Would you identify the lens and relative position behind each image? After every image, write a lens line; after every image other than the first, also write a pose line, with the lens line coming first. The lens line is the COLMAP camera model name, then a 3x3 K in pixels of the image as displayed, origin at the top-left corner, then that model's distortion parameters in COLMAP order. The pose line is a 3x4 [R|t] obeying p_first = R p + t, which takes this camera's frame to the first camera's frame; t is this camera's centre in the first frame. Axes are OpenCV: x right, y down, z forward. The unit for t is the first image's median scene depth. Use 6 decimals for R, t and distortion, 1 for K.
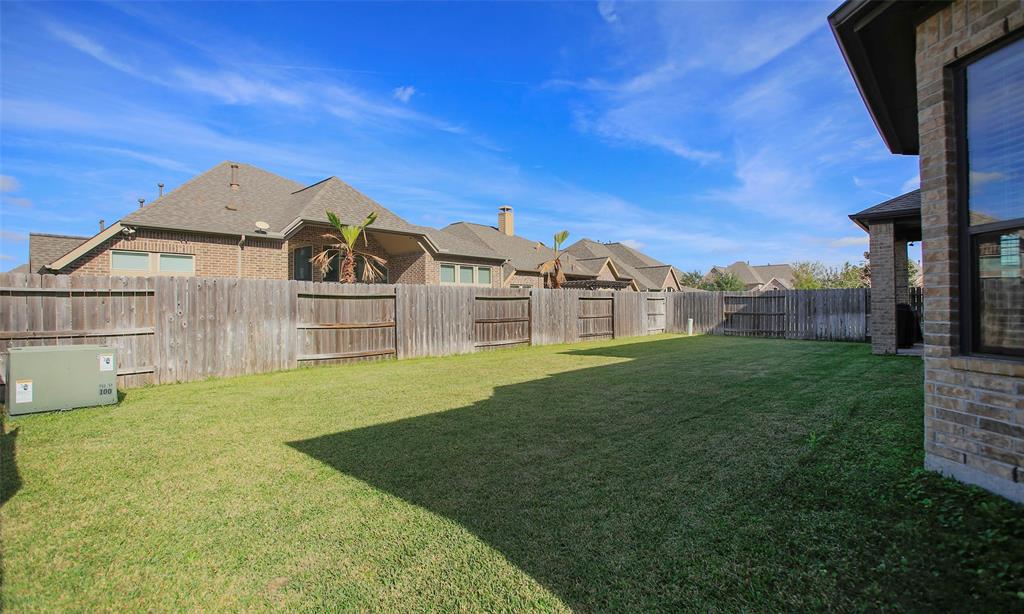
lens RADIAL K [[501.8, 0, 512.0], [0, 501.8, 307.0], [0, 0, 1]] dist [-0.077170, 0.041228]
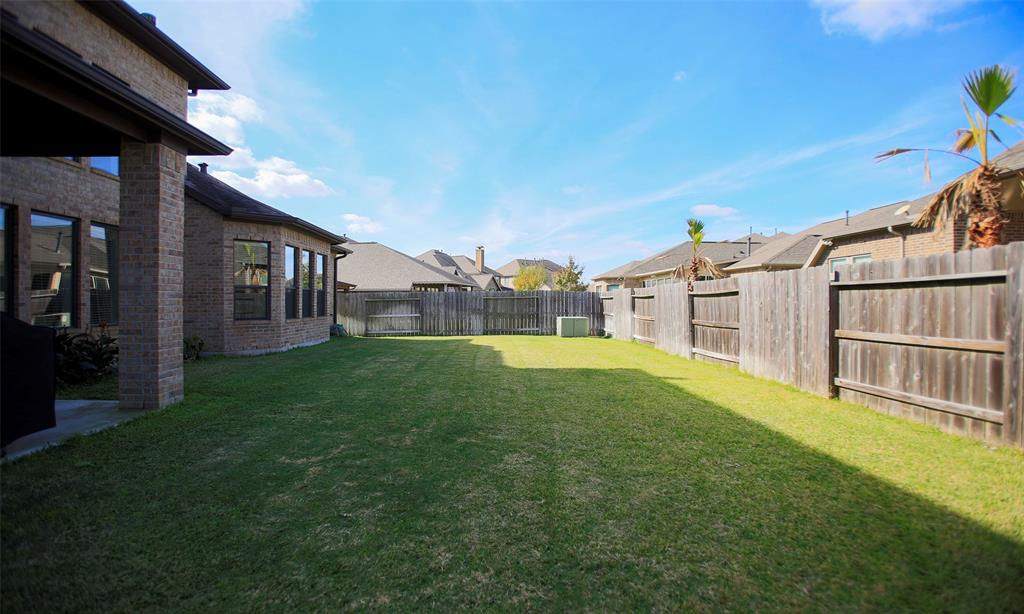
lens RADIAL K [[501.8, 0, 512.0], [0, 501.8, 307.0], [0, 0, 1]] dist [-0.077170, 0.041228]
pose [[-0.718534, 0.011890, -0.695390, 0.729042], [0.004050, 0.999908, 0.012912, -0.010459], [0.695480, 0.006461, -0.718517, 1.404220]]
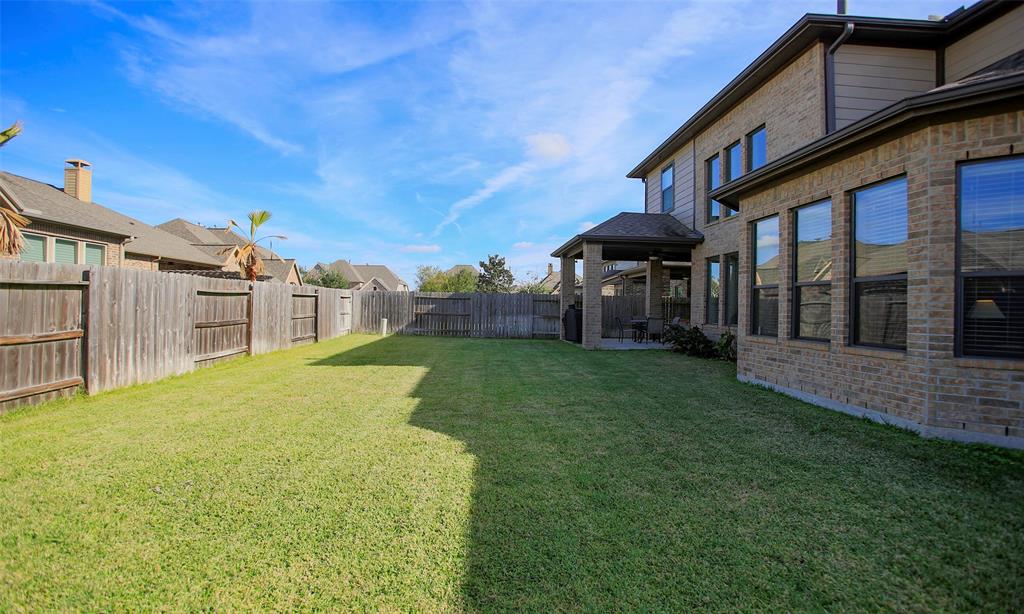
lens RADIAL K [[501.8, 0, 512.0], [0, 501.8, 307.0], [0, 0, 1]] dist [-0.077170, 0.041228]
pose [[0.690053, 0.014519, 0.723613, -0.261568], [-0.020525, 0.999789, -0.000488, -0.006107], [-0.723467, -0.014516, 0.690206, 0.228323]]
